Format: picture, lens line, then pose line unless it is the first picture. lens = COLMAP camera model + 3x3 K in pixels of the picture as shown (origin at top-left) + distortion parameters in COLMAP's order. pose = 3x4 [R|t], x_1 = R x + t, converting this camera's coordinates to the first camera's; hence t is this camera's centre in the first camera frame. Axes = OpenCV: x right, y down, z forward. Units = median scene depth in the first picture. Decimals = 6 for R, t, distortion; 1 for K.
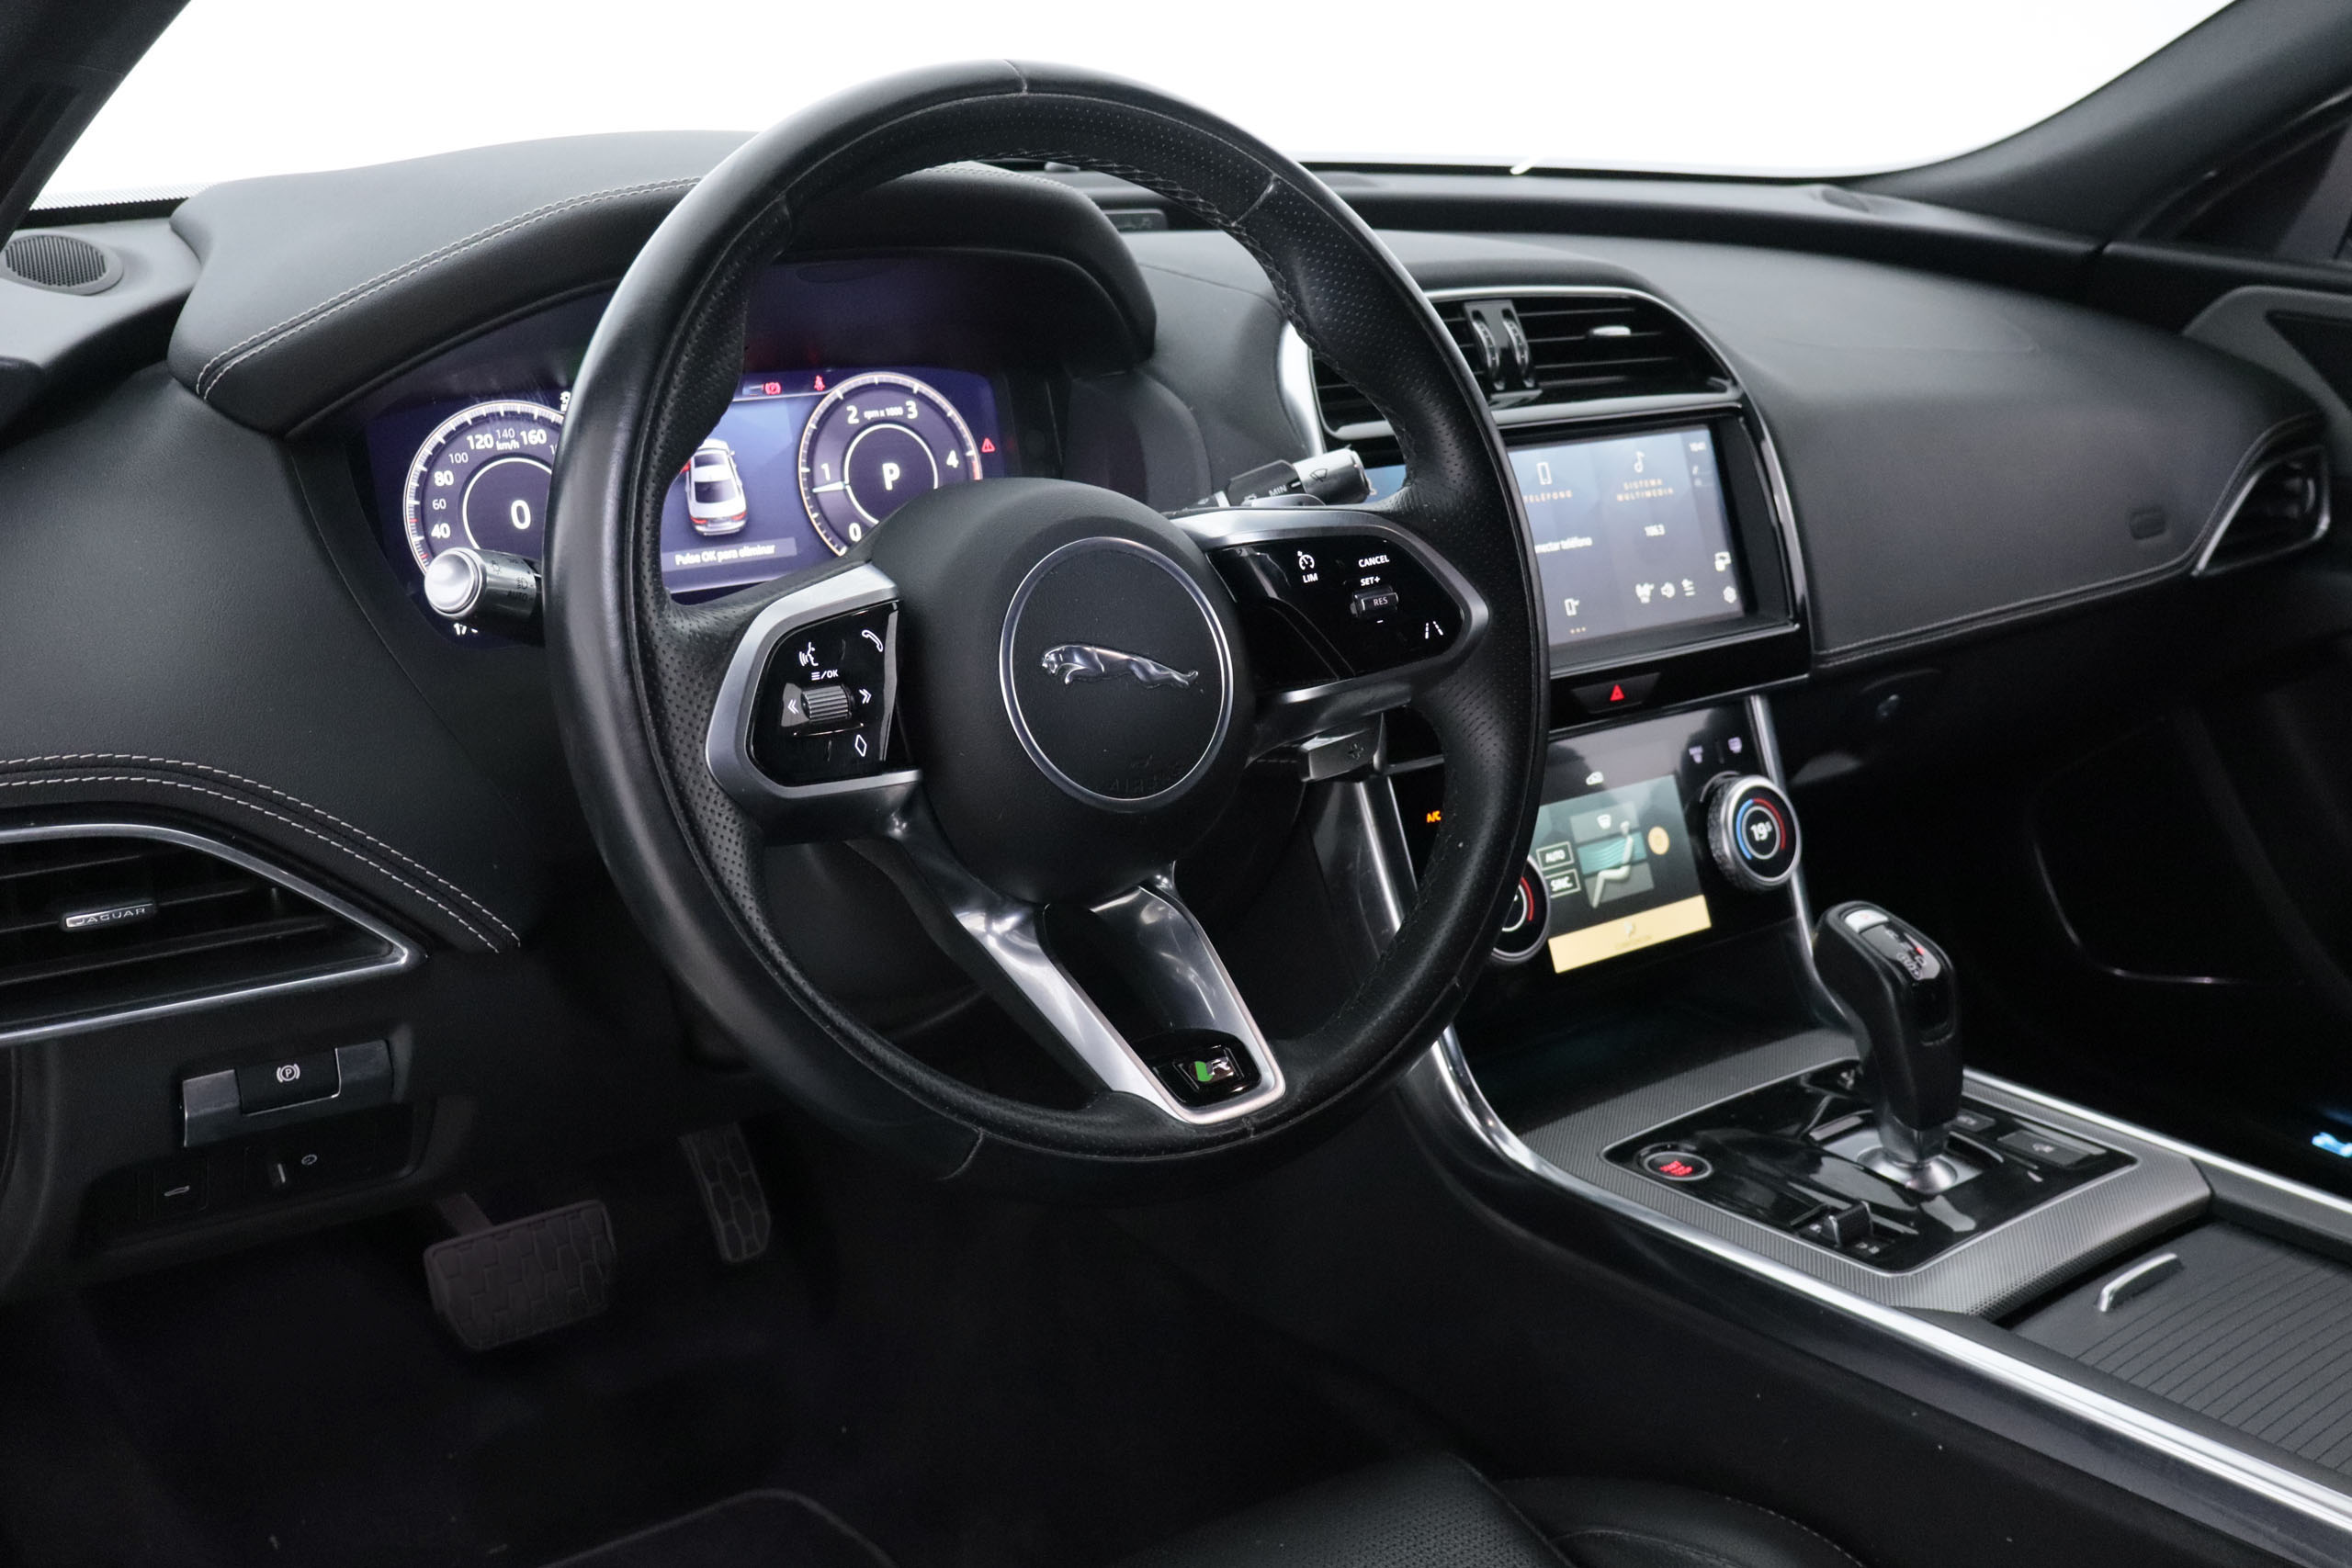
lens RADIAL K [[2404.1, 0, 1176.0], [0, 2404.1, 784.0], [0, 0, 1]] dist [0.048888, 0.017750]
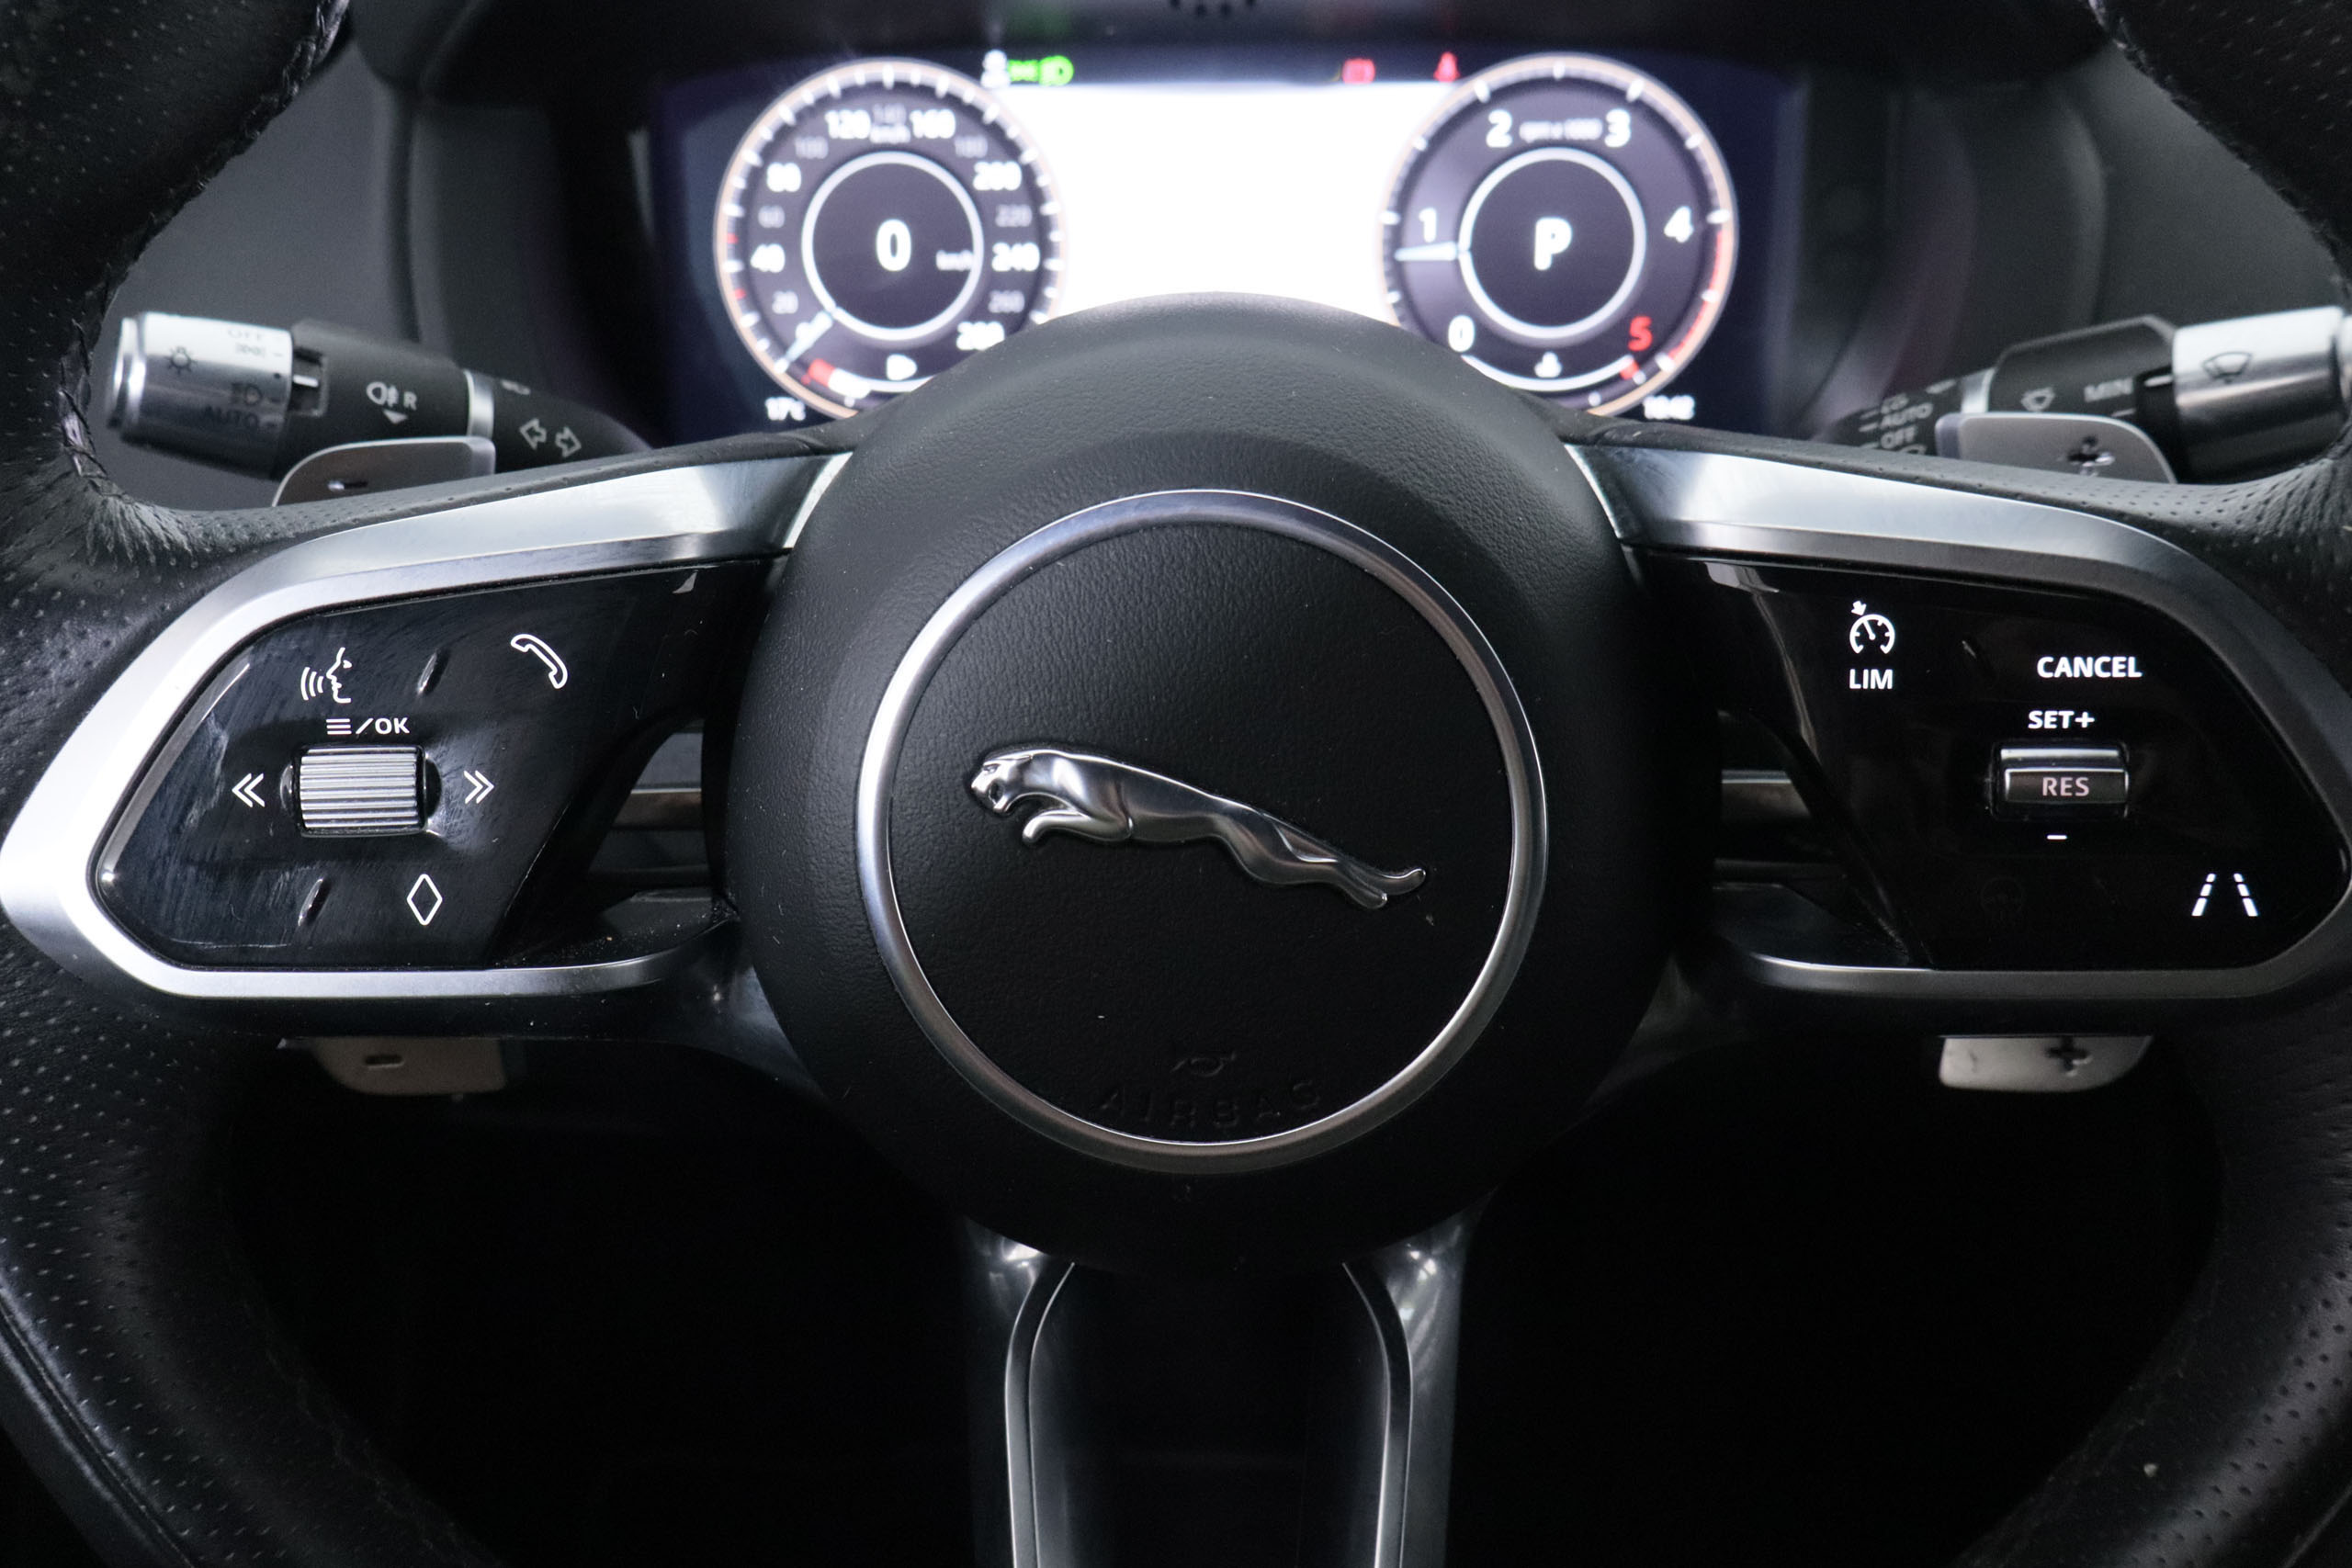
lens RADIAL K [[1956.5, 0, 1176.0], [0, 1956.5, 784.0], [0, 0, 1]] dist [0.001083, -0.008583]
pose [[0.773678, 0.272542, -0.571965, 0.134671], [-0.164619, 0.958219, 0.233918, -0.110889], [0.611819, -0.086821, 0.786218, 0.631423]]
